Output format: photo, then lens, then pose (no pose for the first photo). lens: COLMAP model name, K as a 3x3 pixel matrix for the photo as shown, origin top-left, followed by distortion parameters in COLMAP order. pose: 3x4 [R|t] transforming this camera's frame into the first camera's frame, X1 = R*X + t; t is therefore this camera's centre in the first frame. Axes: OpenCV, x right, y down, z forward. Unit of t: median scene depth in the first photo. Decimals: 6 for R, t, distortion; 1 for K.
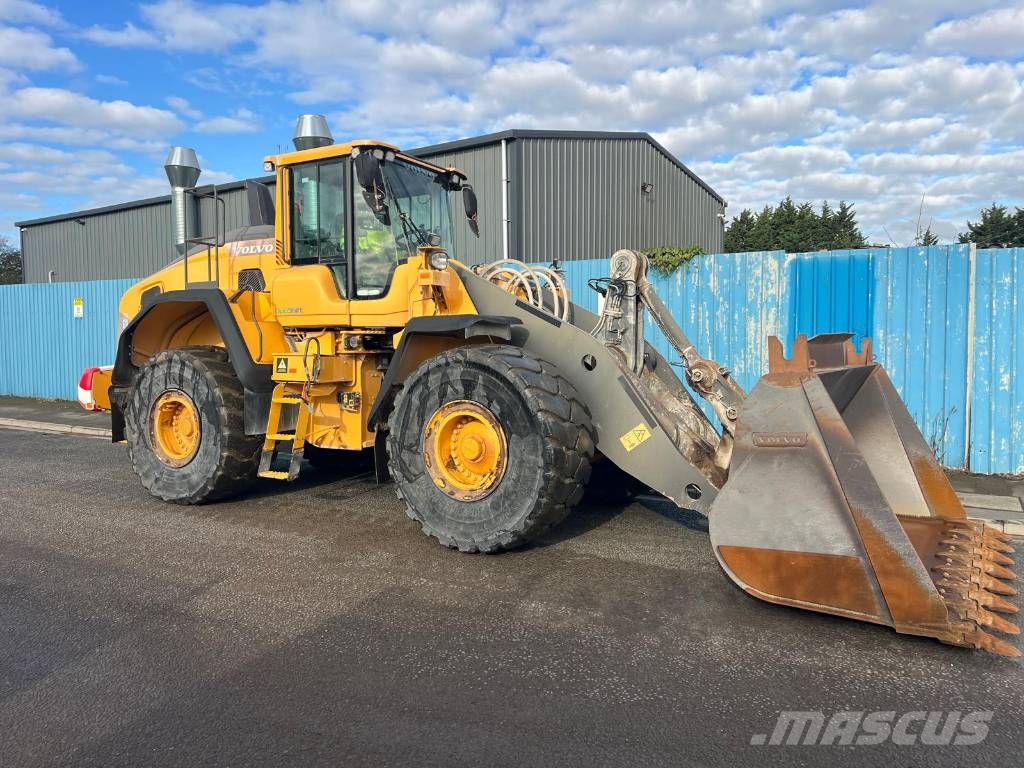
lens RADIAL K [[752.5, 0, 508.0], [0, 752.5, 376.4], [0, 0, 1]] dist [0.051004, -0.052161]
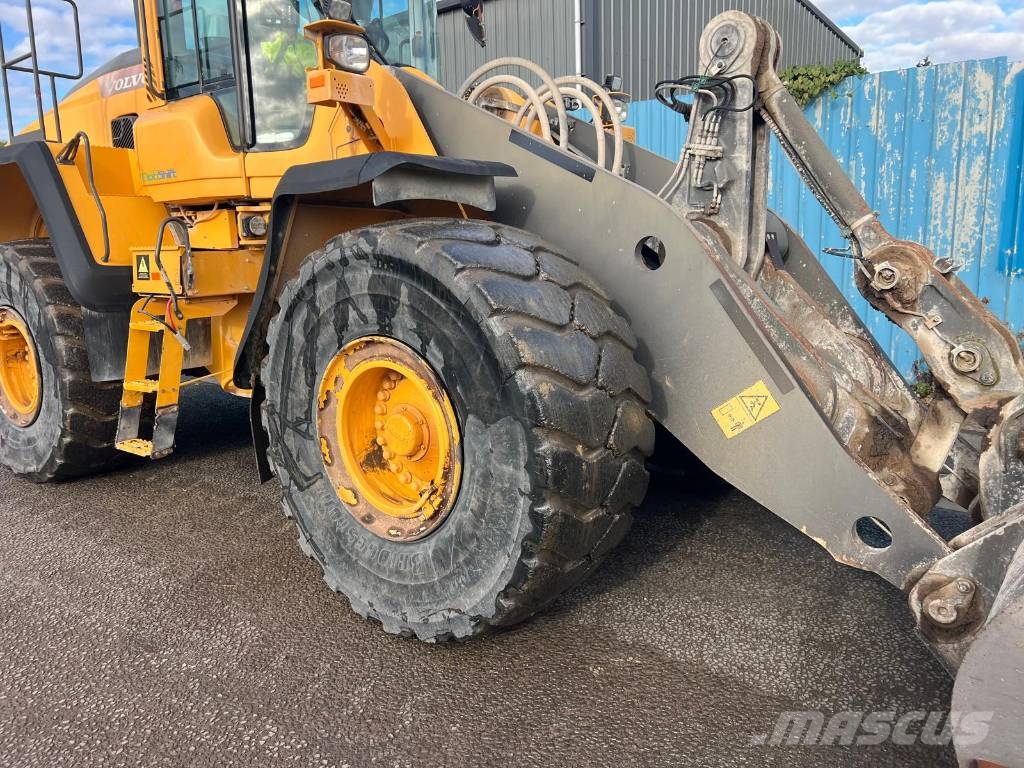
lens RADIAL K [[757.2, 0, 509.8], [0, 757.2, 373.2], [0, 0, 1]] dist [0.039422, -0.040318]
pose [[0.992076, 0.000941, -0.125633, 0.068027], [0.015805, 0.991093, 0.132234, -0.006585], [0.124638, -0.133172, 0.983225, 0.424718]]
